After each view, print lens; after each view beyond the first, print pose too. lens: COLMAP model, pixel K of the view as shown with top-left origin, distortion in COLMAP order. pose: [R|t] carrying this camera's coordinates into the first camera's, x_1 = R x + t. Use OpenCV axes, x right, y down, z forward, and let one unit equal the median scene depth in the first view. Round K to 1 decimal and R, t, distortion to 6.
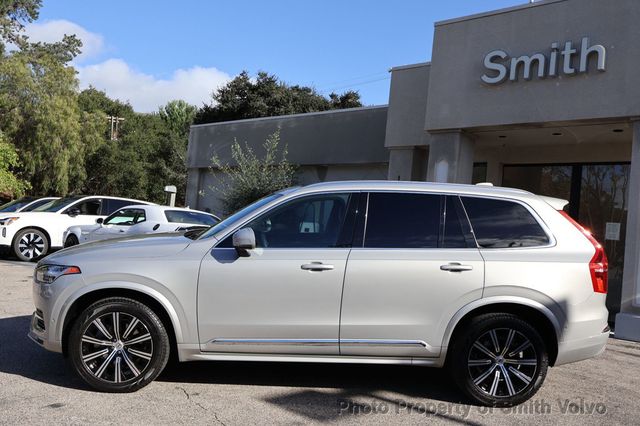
lens RADIAL K [[650.4, 0, 320.0], [0, 650.4, 213.0], [0, 0, 1]] dist [0.012624, 0.019494]
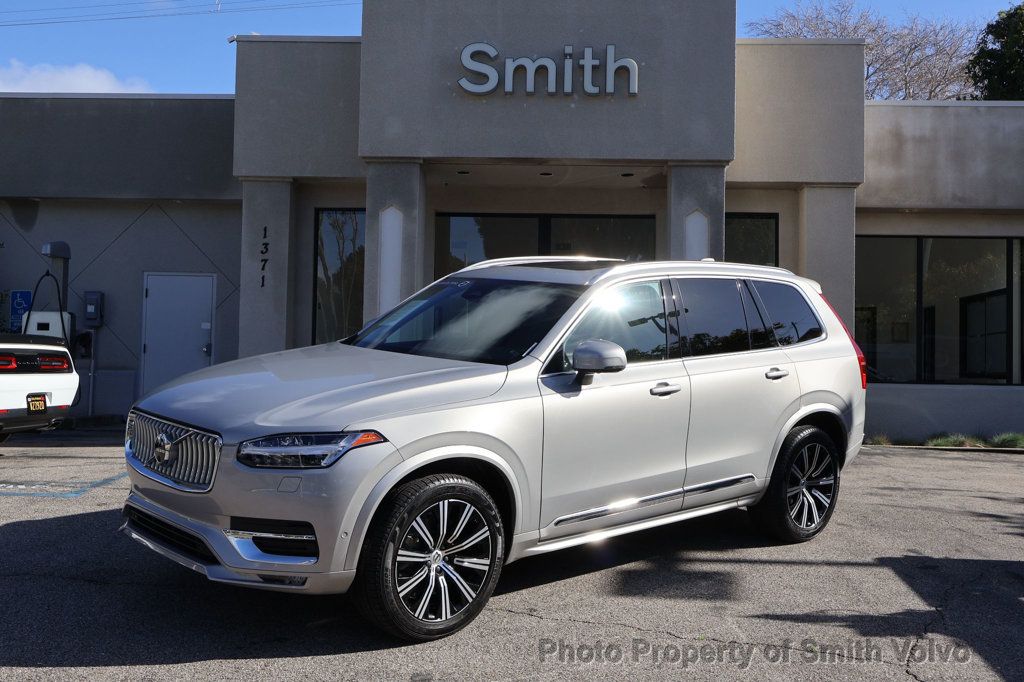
lens RADIAL K [[1128.1, 0, 512.0], [0, 1128.1, 341.0], [0, 0, 1]] dist [0.063509, -0.039137]
pose [[0.731413, -0.064854, 0.678844, -0.552315], [0.018160, 0.996967, 0.075679, -0.037291], [-0.681693, -0.043025, 0.730372, 0.136816]]
